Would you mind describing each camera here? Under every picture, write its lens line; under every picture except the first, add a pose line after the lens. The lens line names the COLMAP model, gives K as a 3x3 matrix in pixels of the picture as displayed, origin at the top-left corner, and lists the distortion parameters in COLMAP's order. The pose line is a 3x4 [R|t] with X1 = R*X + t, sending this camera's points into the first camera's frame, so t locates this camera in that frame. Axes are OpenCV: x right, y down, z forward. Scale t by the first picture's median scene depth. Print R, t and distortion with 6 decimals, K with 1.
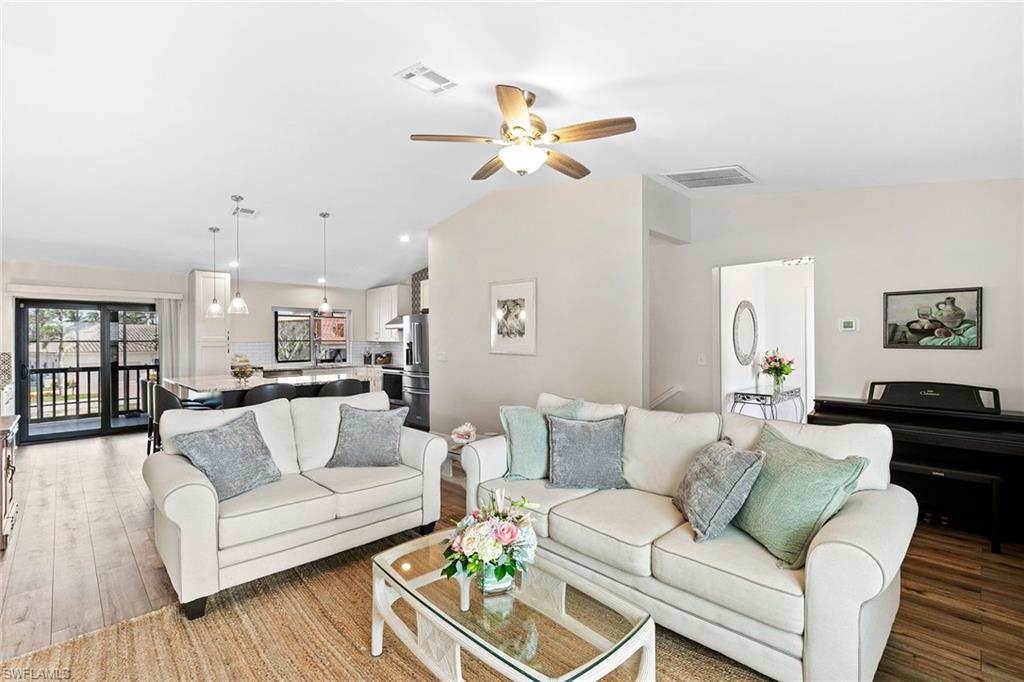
lens RADIAL K [[457.4, 0, 512.0], [0, 457.4, 337.7], [0, 0, 1]] dist [0.002989, 0.000305]
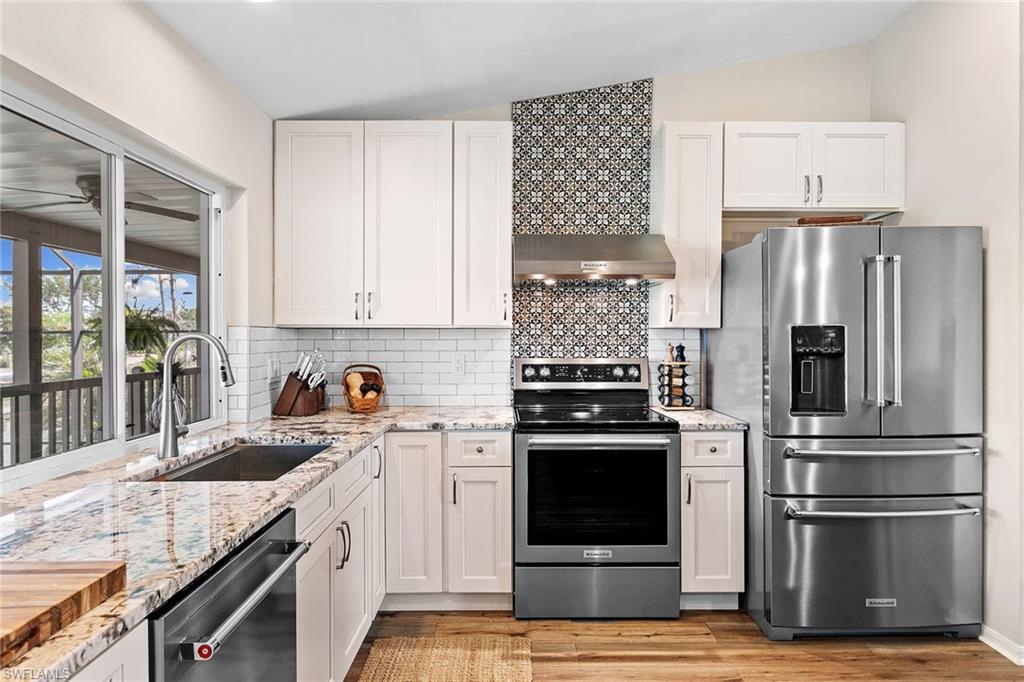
lens RADIAL K [[596.1, 0, 512.7], [0, 596.1, 337.7], [0, 0, 1]] dist [0.002046, 0.000221]
pose [[0.697603, -0.000873, 0.716484, -0.558622], [-0.005997, 0.999957, 0.007057, 0.013132], [-0.716459, -0.009220, 0.697568, 0.822976]]
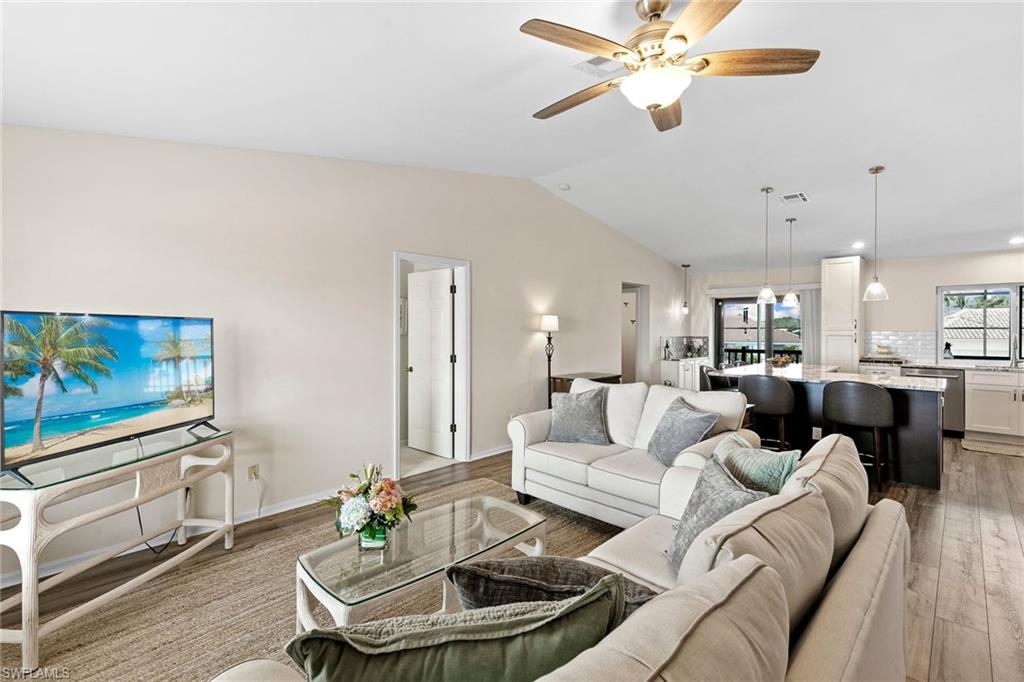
lens RADIAL K [[462.3, 0, 510.2], [0, 462.3, 331.0], [0, 0, 1]] dist [0.004509, -0.000039]
pose [[0.016221, 0.011185, -0.999806, 0.270257], [0.005836, 0.999919, 0.011281, -0.004461], [0.999851, -0.006018, 0.016154, 0.270208]]
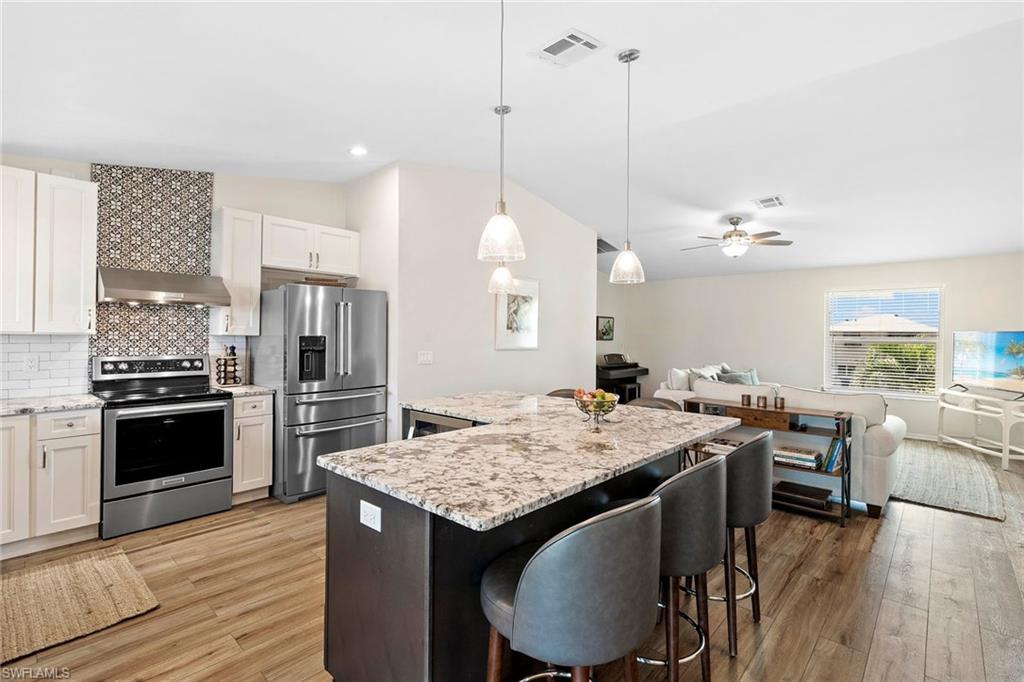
lens RADIAL K [[468.9, 0, 507.2], [0, 468.9, 333.6], [0, 0, 1]] dist [0.003681, 0.000103]
pose [[-0.049460, 0.005621, 0.998760, -0.718566], [-0.015001, 0.999867, -0.006370, 0.005546], [-0.998663, -0.015297, -0.049369, 0.748669]]
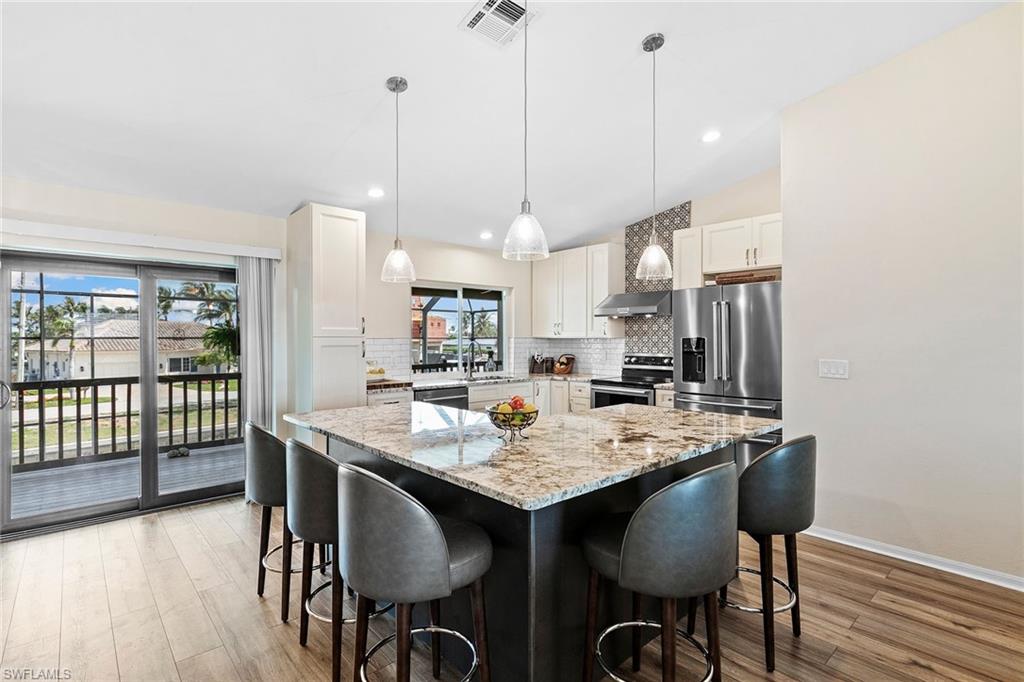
lens RADIAL K [[490.3, 0, 513.1], [0, 490.3, 340.2], [0, 0, 1]] dist [-0.003110, -0.000650]
pose [[0.999069, 0.001717, -0.043098, -0.382377], [-0.001300, 0.999952, 0.009696, 0.005646], [0.043112, -0.009631, 0.999024, 0.392067]]
